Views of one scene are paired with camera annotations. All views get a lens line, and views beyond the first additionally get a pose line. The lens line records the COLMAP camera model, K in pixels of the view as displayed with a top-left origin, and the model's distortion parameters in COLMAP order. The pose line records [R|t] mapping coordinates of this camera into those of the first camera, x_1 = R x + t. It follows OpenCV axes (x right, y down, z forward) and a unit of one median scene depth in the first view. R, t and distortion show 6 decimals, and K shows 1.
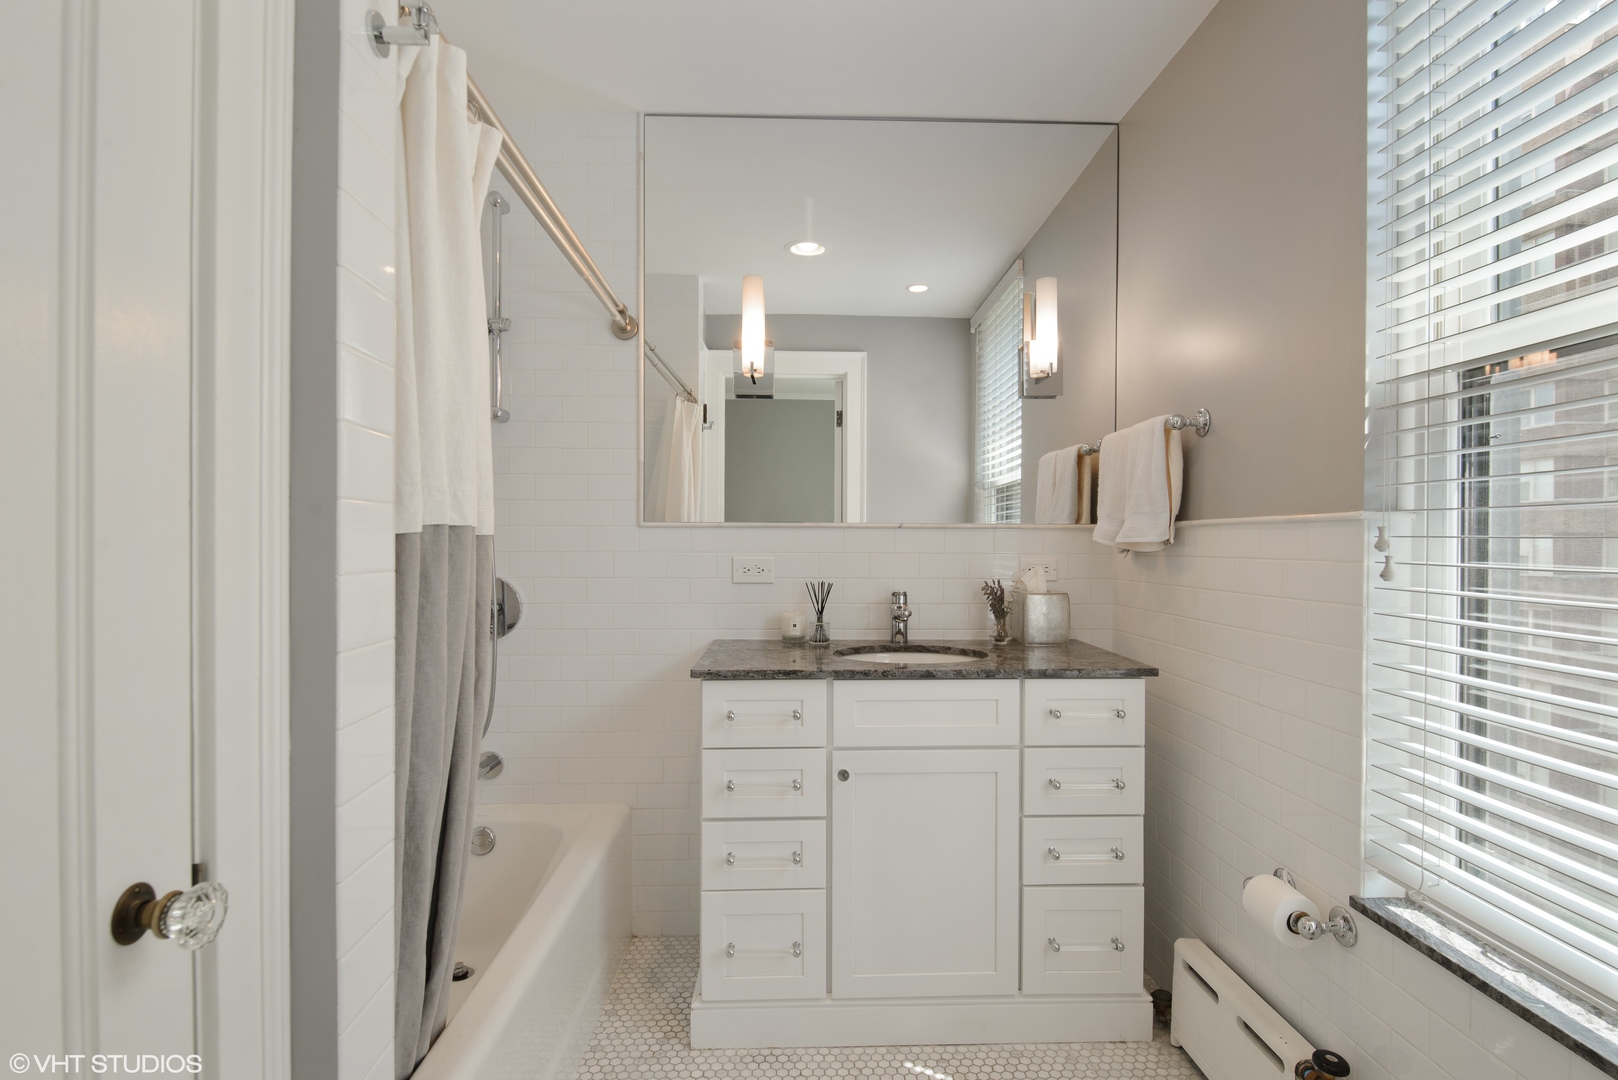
lens RADIAL K [[781.2, 0, 832.2], [0, 781.2, 548.9], [0, 0, 1]] dist [0.004451, -0.008235]
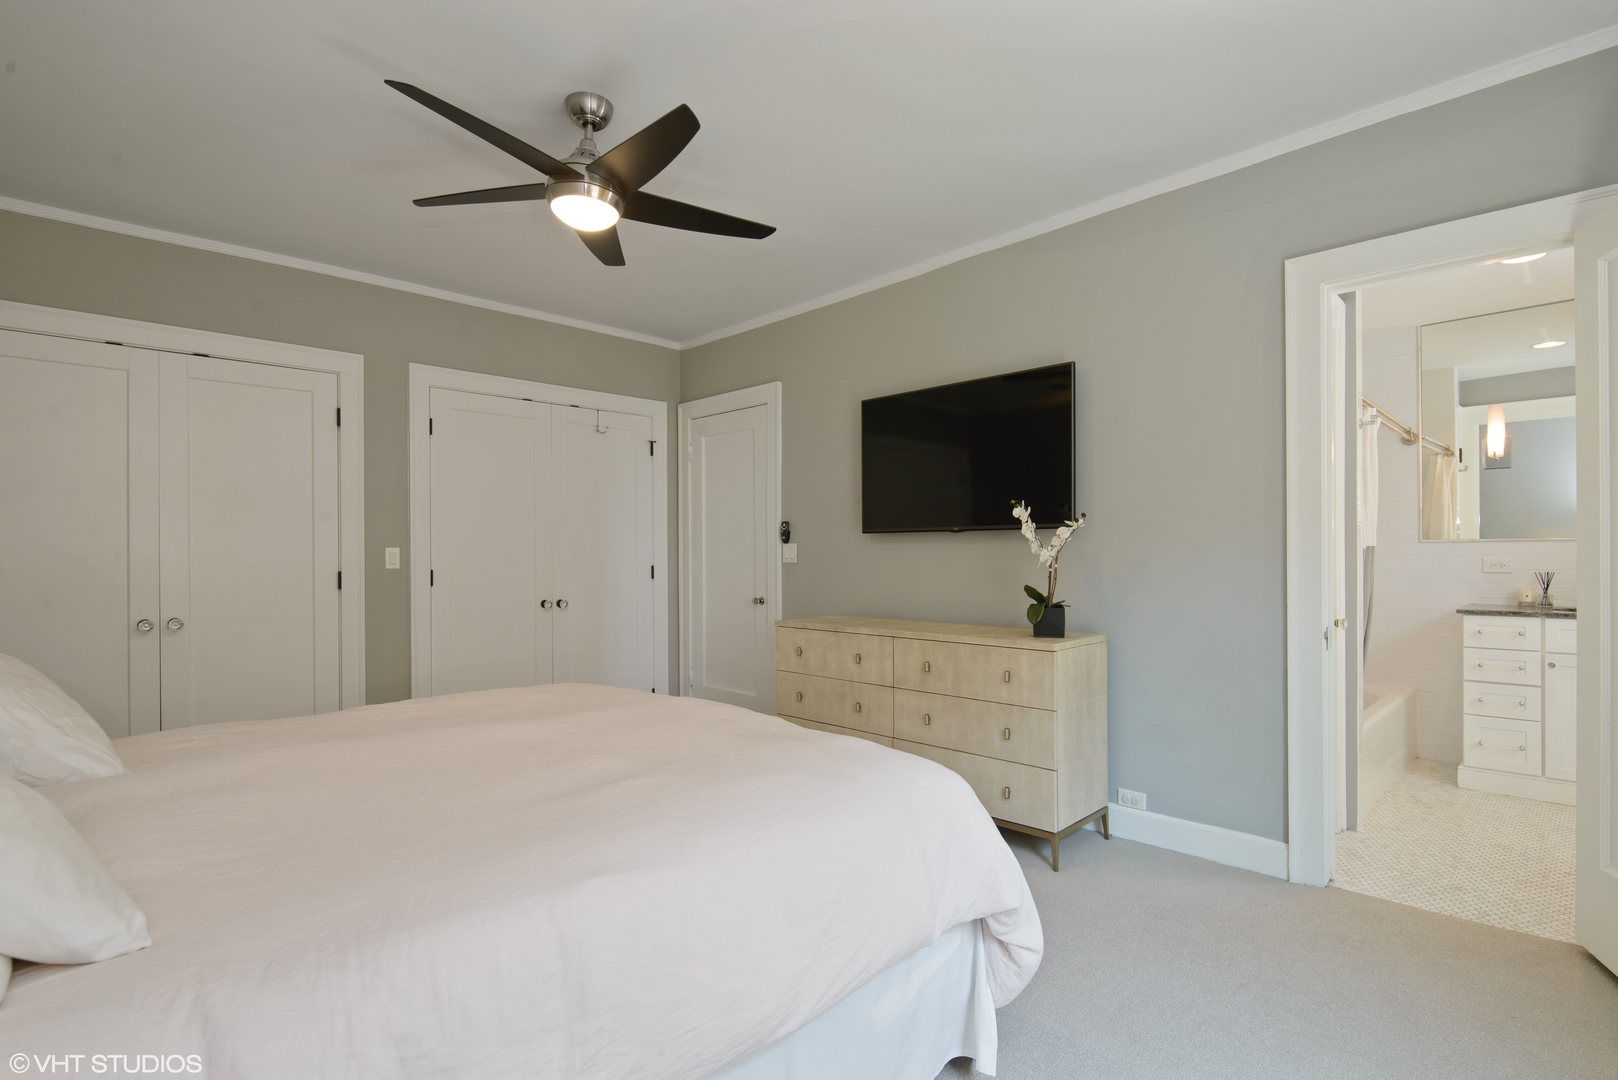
lens RADIAL K [[781.2, 0, 832.2], [0, 781.2, 548.9], [0, 0, 1]] dist [0.004451, -0.008235]
pose [[0.668770, -0.011029, -0.743388, 0.223745], [-0.007211, 0.999747, -0.021321, 0.039463], [0.743435, 0.019619, 0.668521, -1.425409]]
